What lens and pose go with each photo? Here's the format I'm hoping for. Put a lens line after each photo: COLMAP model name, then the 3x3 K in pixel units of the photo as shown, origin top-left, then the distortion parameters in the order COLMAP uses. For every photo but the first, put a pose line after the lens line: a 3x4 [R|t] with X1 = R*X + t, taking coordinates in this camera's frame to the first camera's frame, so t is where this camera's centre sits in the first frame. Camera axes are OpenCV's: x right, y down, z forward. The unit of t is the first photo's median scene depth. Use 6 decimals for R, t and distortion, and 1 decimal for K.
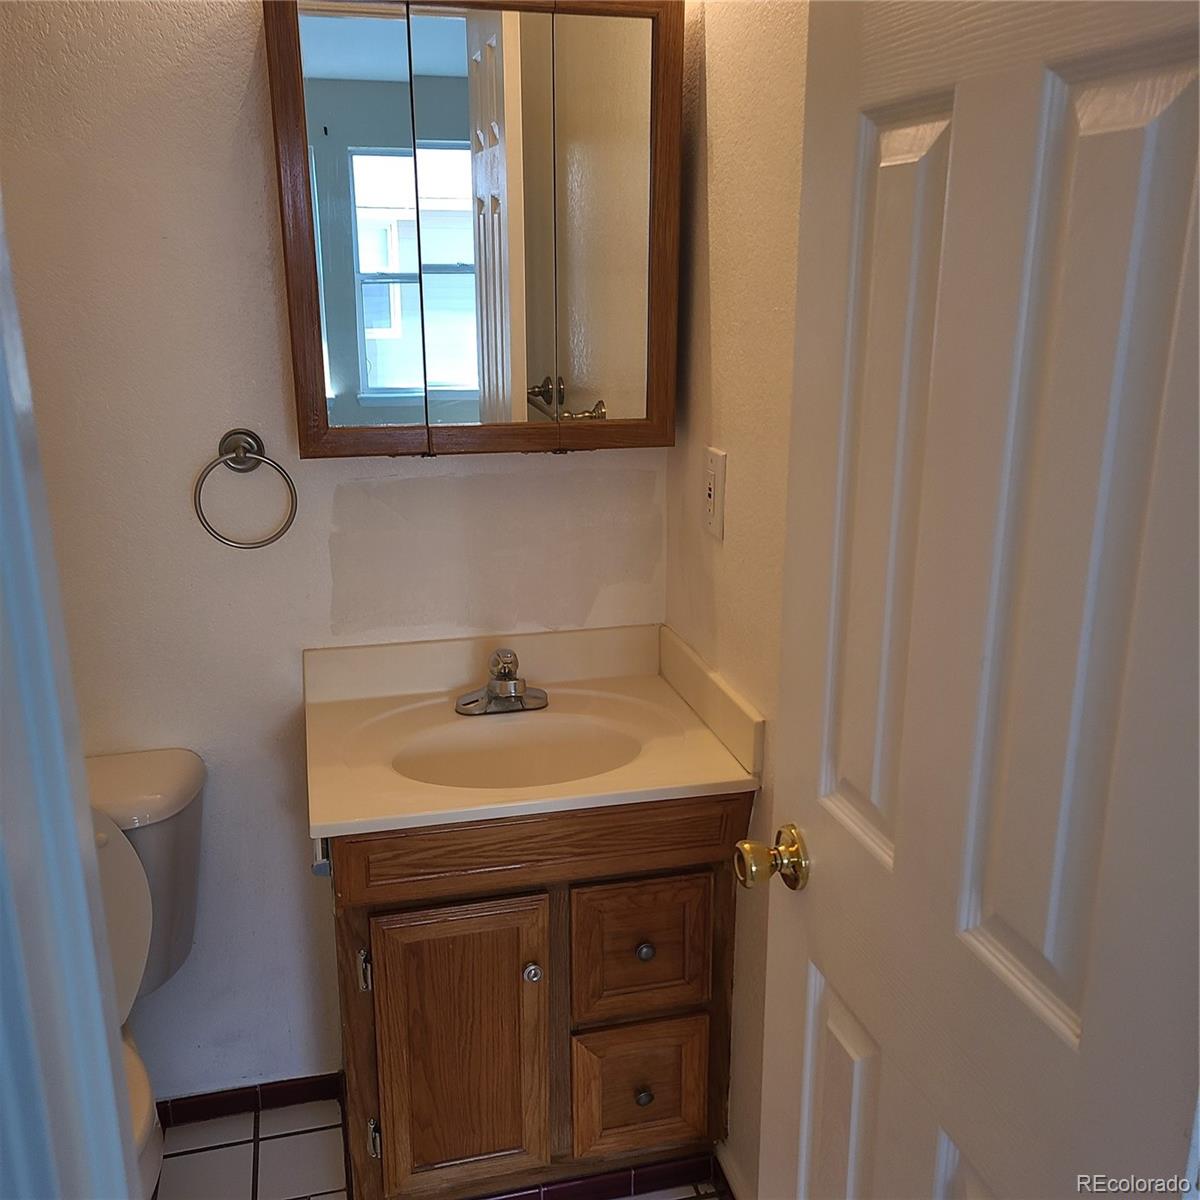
lens RADIAL K [[1192.5, 0, 597.4], [0, 1192.5, 603.7], [0, 0, 1]] dist [0.037195, 0.000000]
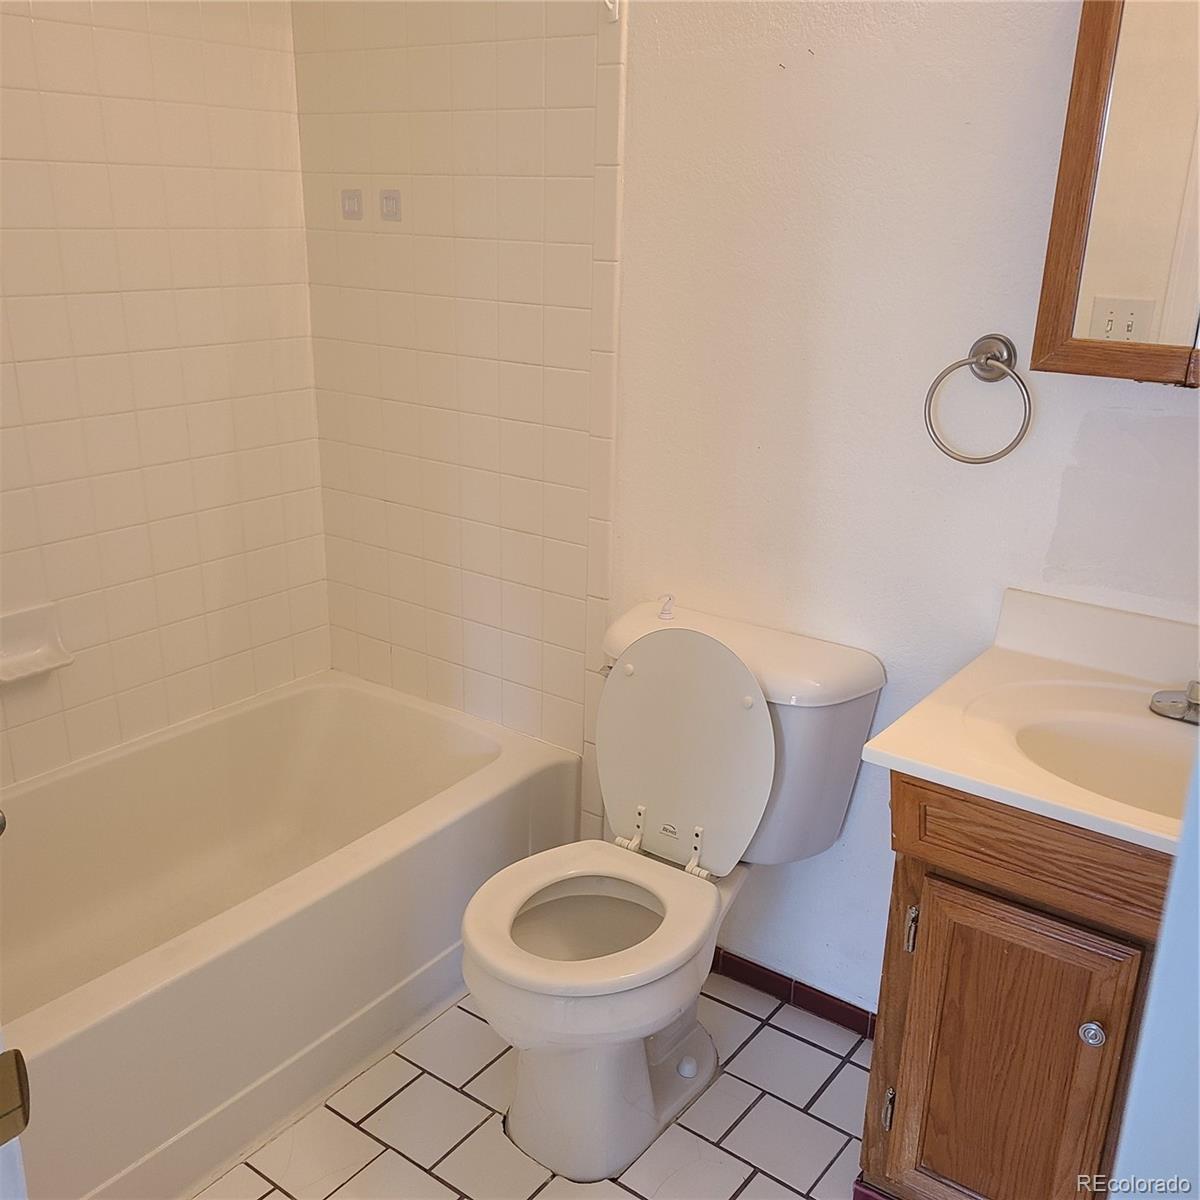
lens RADIAL K [[1192.5, 0, 597.4], [0, 1192.5, 599.5], [0, 0, 1]] dist [0.037195, 0.000000]
pose [[0.629236, 0.255877, -0.733886, 0.255165], [-0.237498, 0.962389, 0.131916, 0.001465], [0.740038, 0.091291, 0.666340, 0.190312]]
